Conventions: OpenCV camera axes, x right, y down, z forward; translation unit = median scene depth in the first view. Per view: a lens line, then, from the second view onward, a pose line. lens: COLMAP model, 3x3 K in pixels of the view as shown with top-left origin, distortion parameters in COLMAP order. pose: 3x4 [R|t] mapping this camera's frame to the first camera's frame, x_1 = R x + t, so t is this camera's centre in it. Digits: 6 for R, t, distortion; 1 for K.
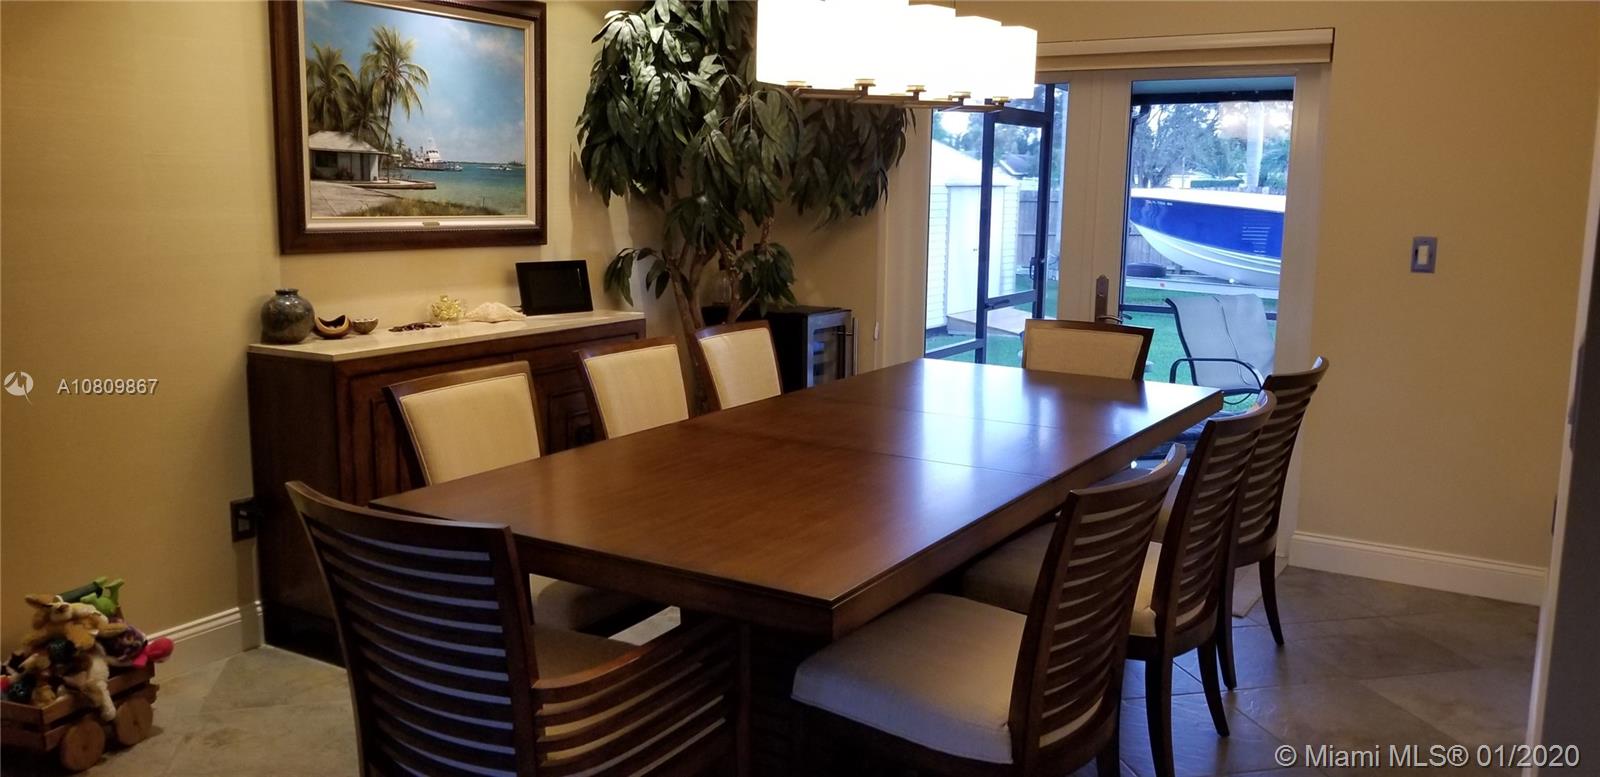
lens RADIAL K [[1273.1, 0, 800.0], [0, 1273.1, 388.5], [0, 0, 1]] dist [0.057572, 0.000492]
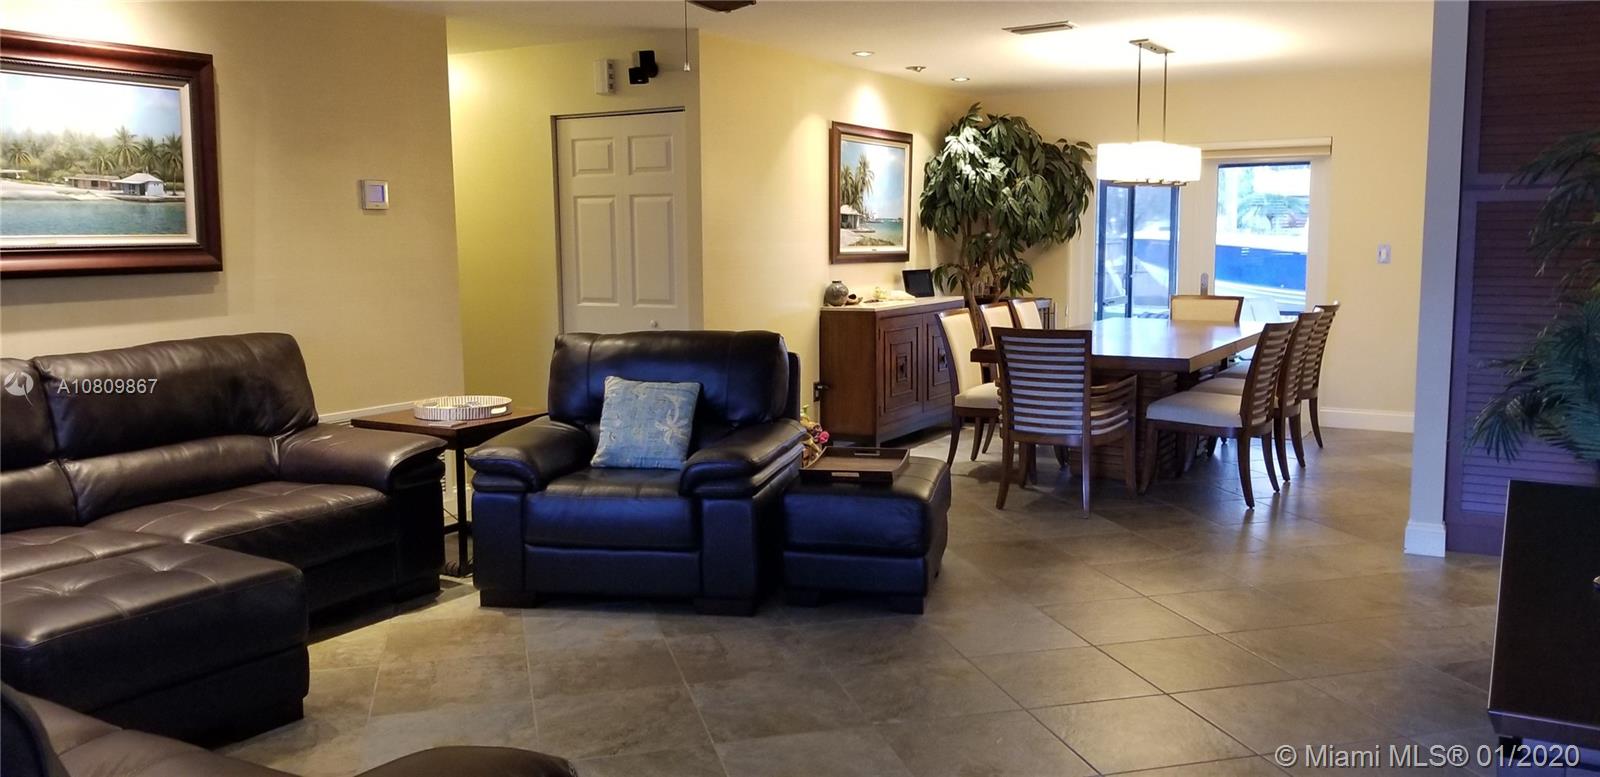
lens RADIAL K [[1137.7, 0, 800.0], [0, 1137.7, 388.5], [0, 0, 1]] dist [0.000579, -0.001639]
pose [[0.999413, -0.022820, -0.025568, -0.343197], [0.022125, 0.999386, -0.027162, 0.121915], [0.026172, 0.026581, 0.999304, -0.701911]]
